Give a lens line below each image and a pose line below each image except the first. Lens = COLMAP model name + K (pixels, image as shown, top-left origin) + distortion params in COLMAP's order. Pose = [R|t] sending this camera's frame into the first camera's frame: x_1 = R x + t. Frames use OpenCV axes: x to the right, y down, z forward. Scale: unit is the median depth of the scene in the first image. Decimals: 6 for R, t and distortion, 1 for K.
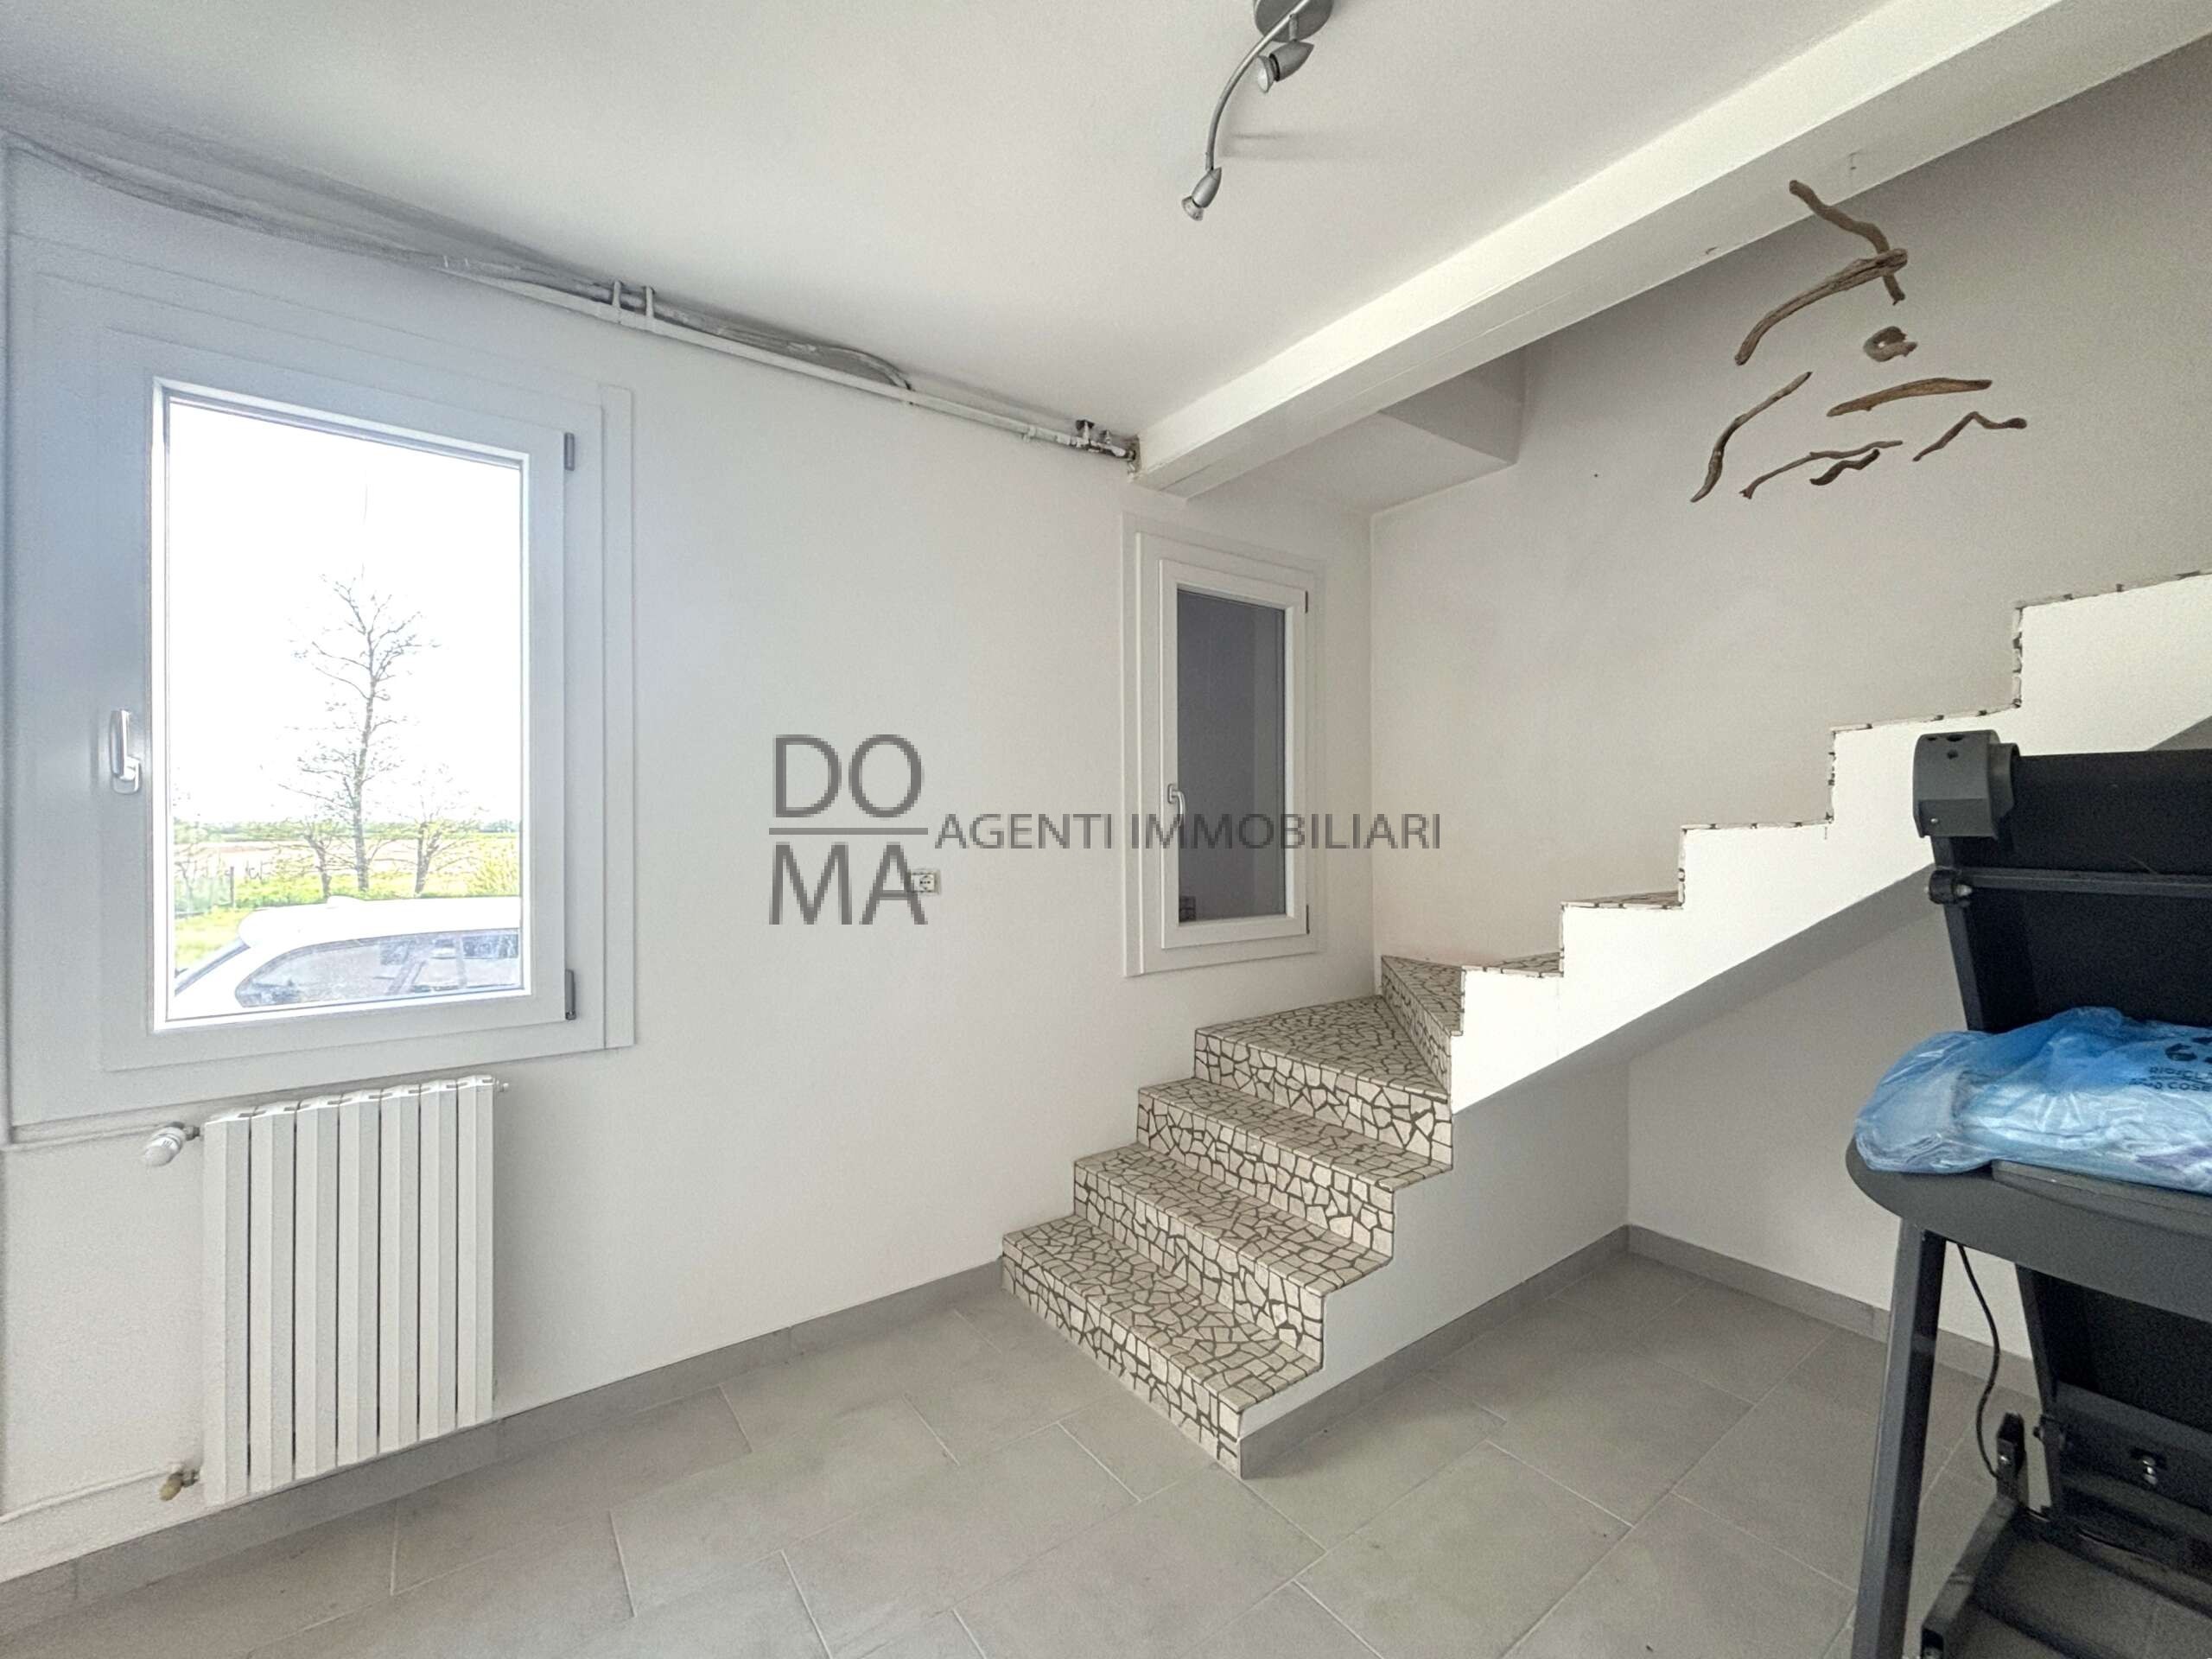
lens RADIAL K [[905.6, 0, 1116.9], [0, 905.6, 830.0], [0, 0, 1]] dist [0.005034, -0.002674]
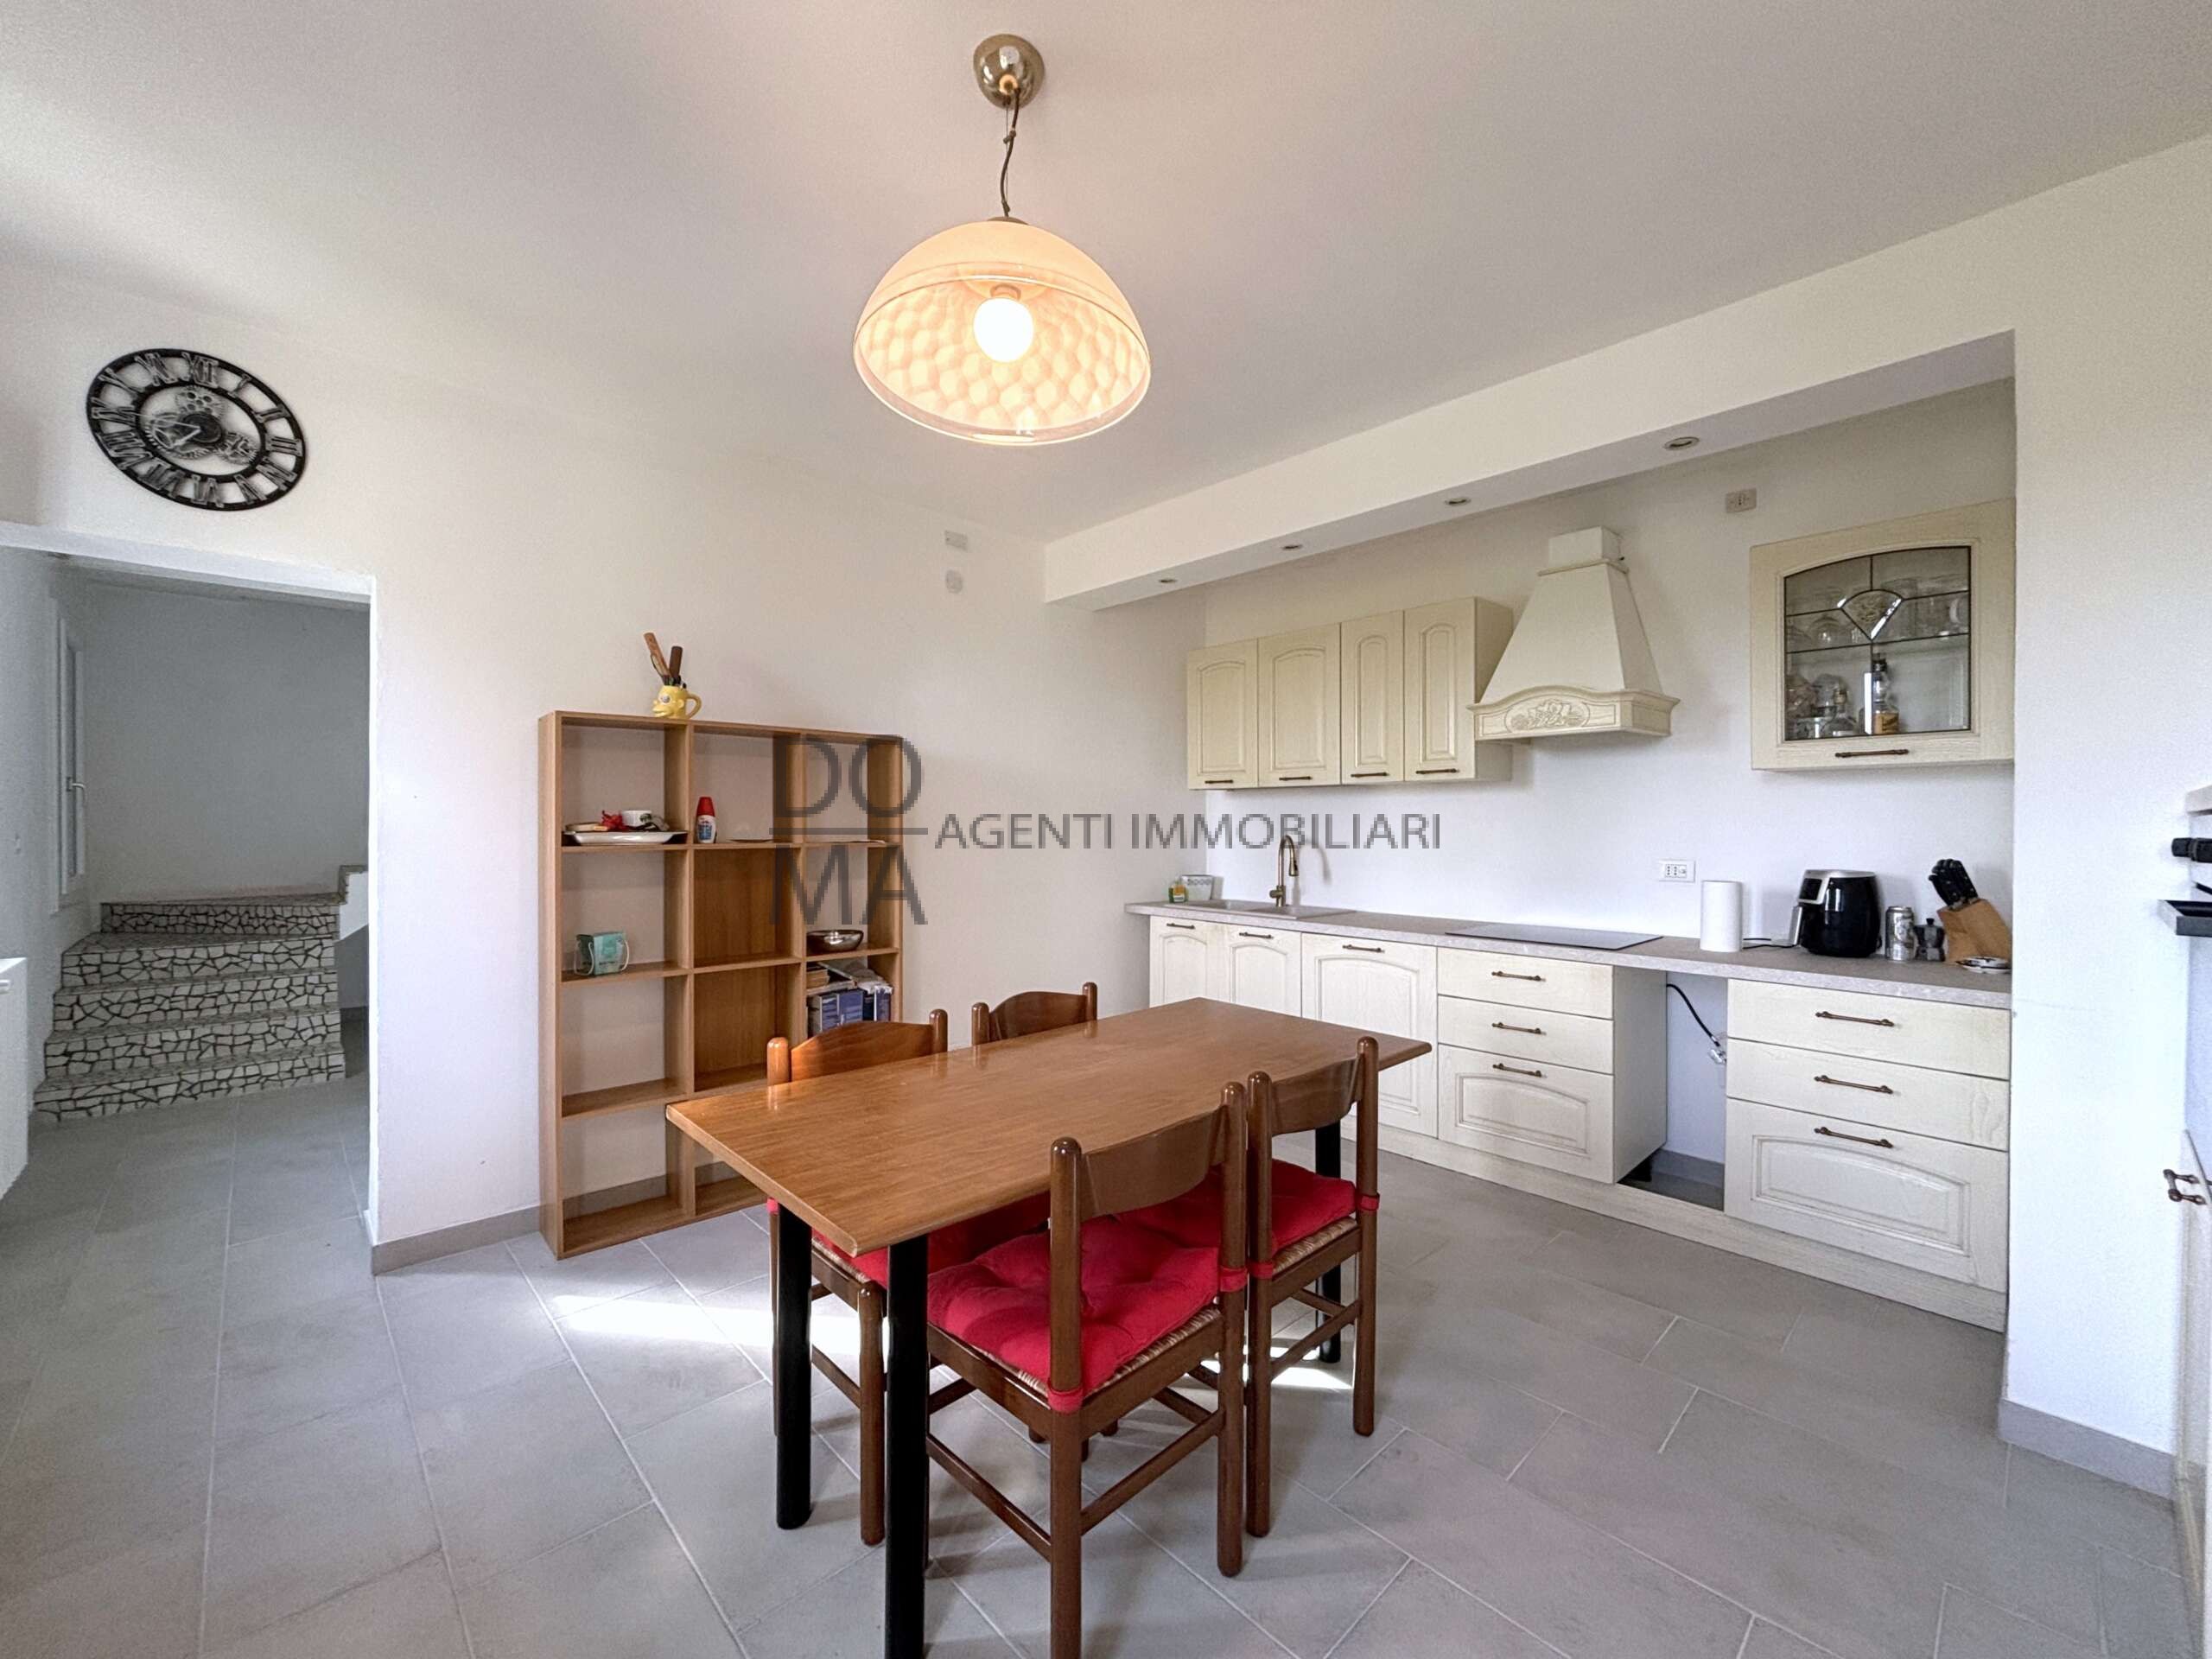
lens RADIAL K [[905.6, 0, 1127.0], [0, 905.6, 820.9], [0, 0, 1]] dist [0.005034, -0.002674]
pose [[-0.113130, 0.001008, 0.993580, -1.881326], [0.007931, 0.999969, -0.000112, 0.037916], [-0.993549, 0.007868, -0.113134, -0.596504]]
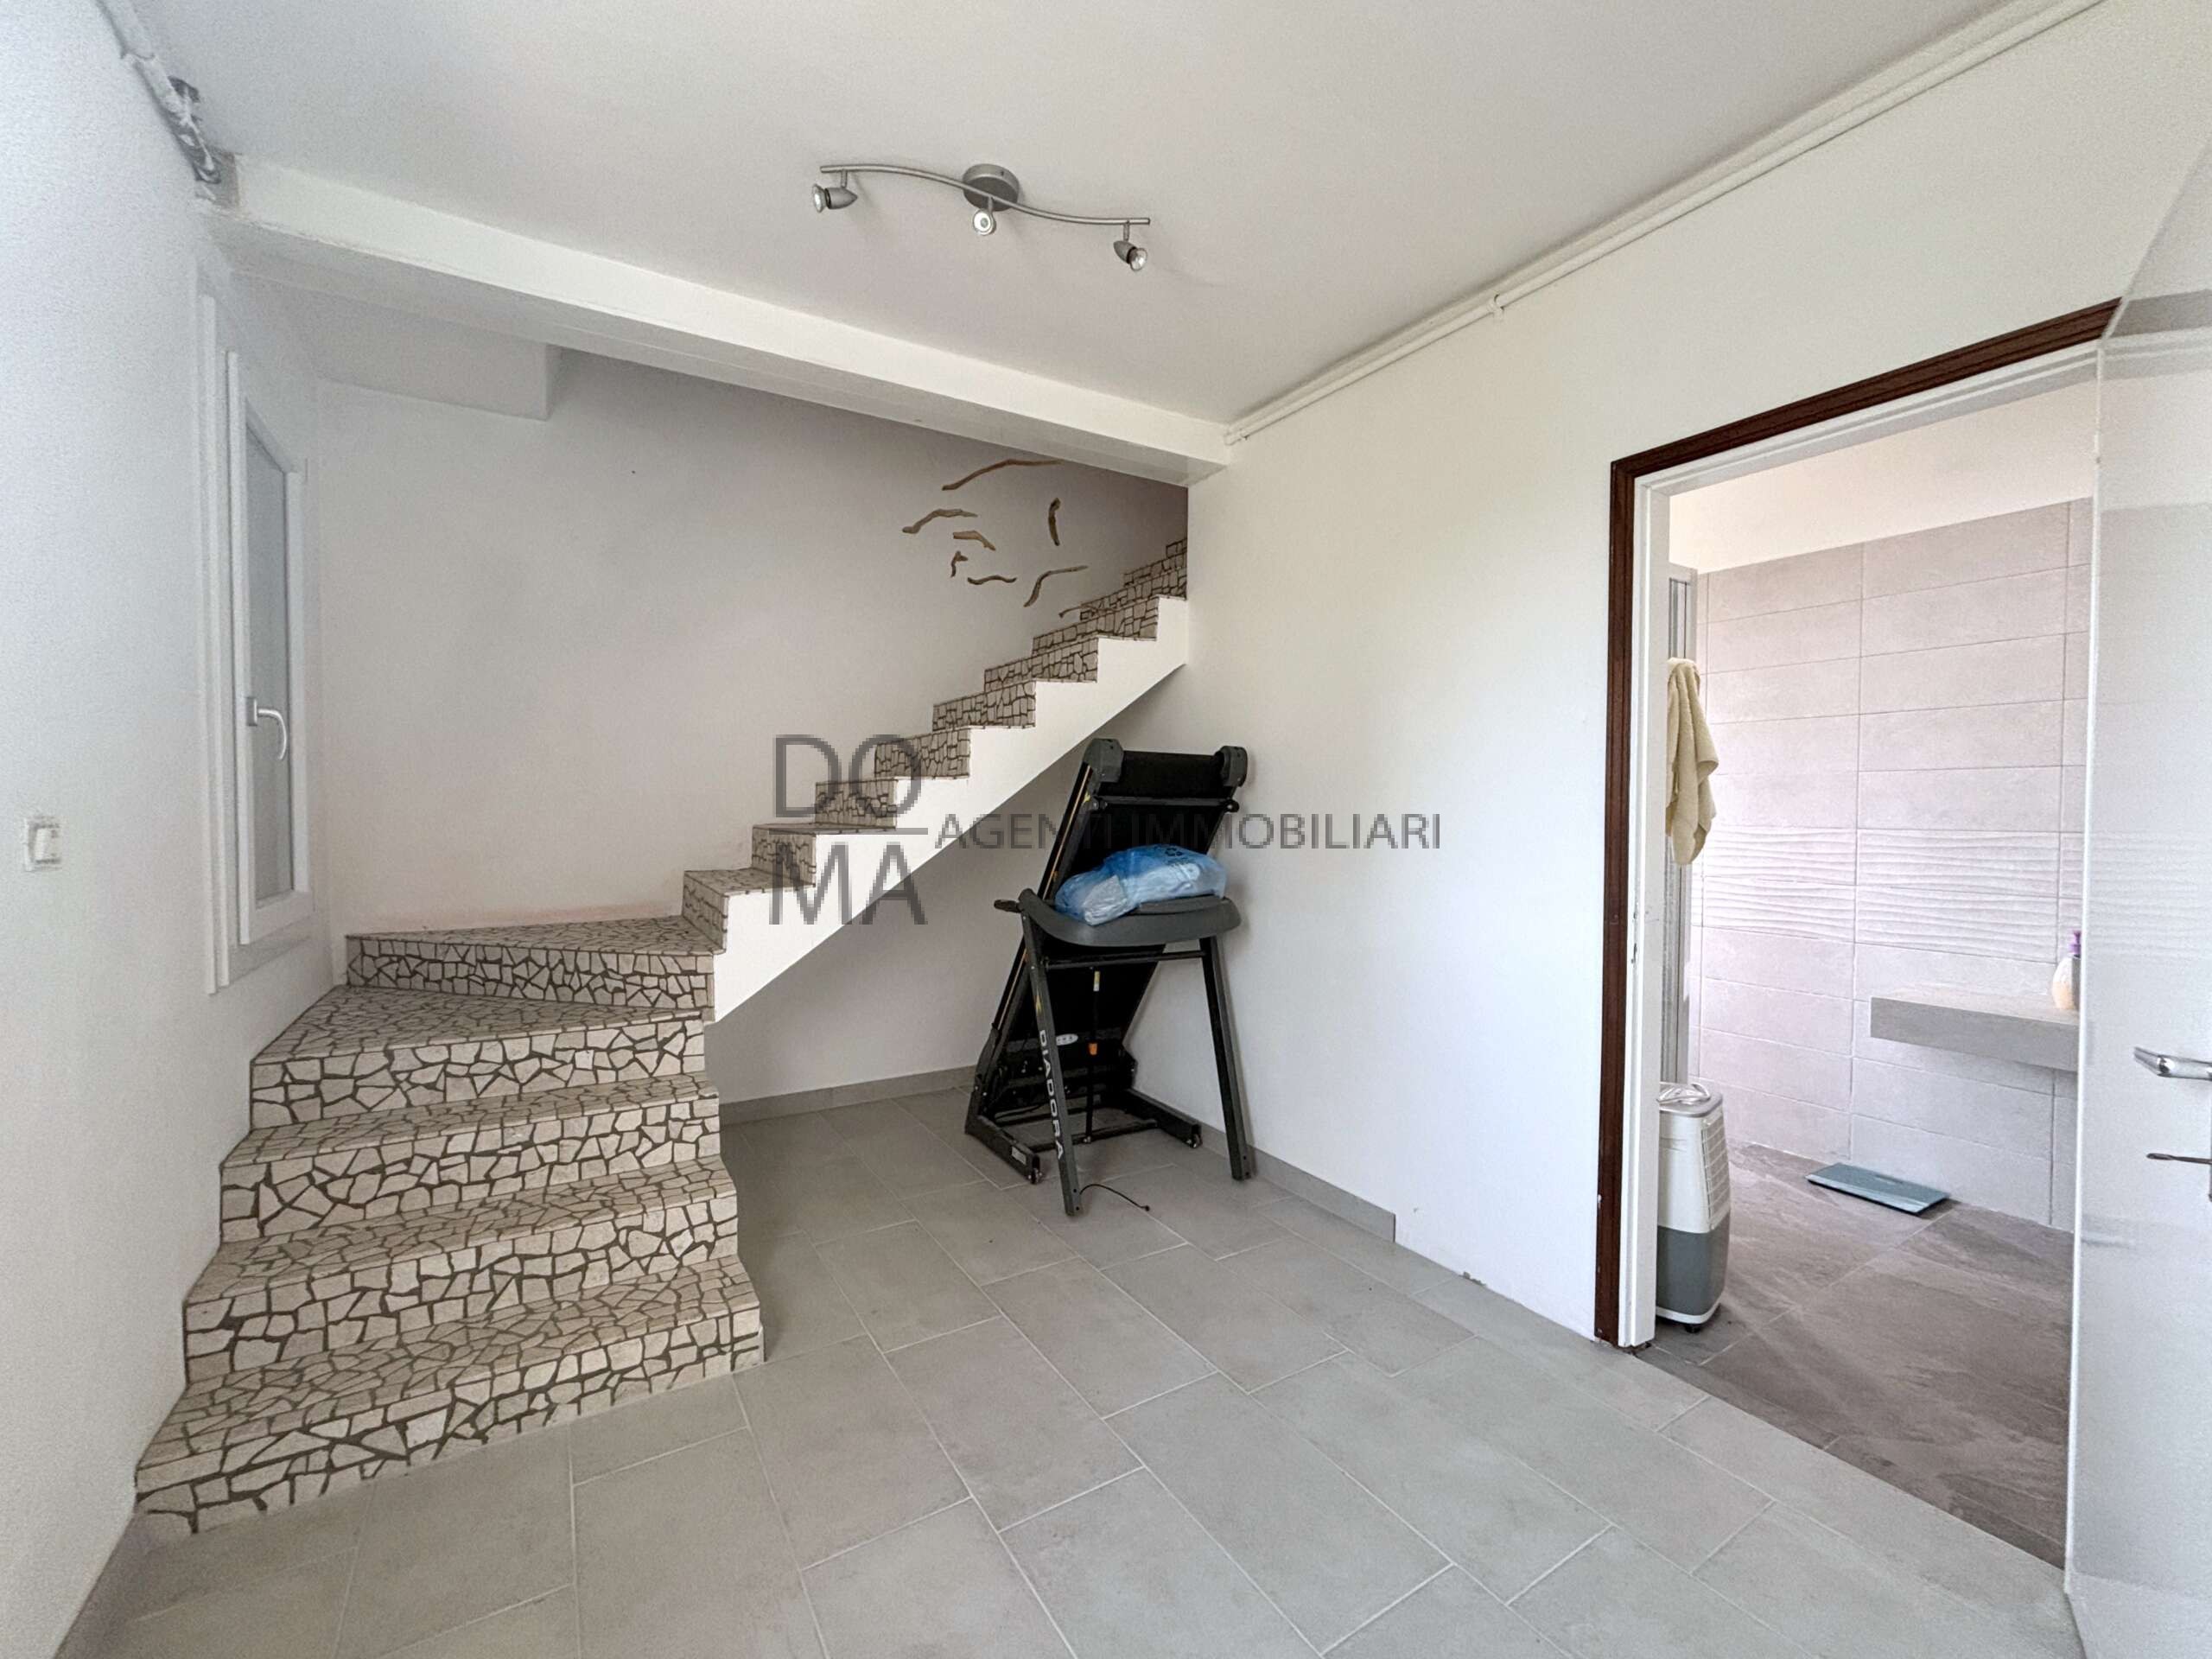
lens RADIAL K [[905.6, 0, 1103.0], [0, 905.6, 830.0], [0, 0, 1]] dist [0.005034, -0.002674]
pose [[0.087908, -0.015740, 0.996004, -0.679697], [0.005012, 0.999869, 0.015359, 0.049687], [-0.996116, 0.003642, 0.087975, 0.378690]]
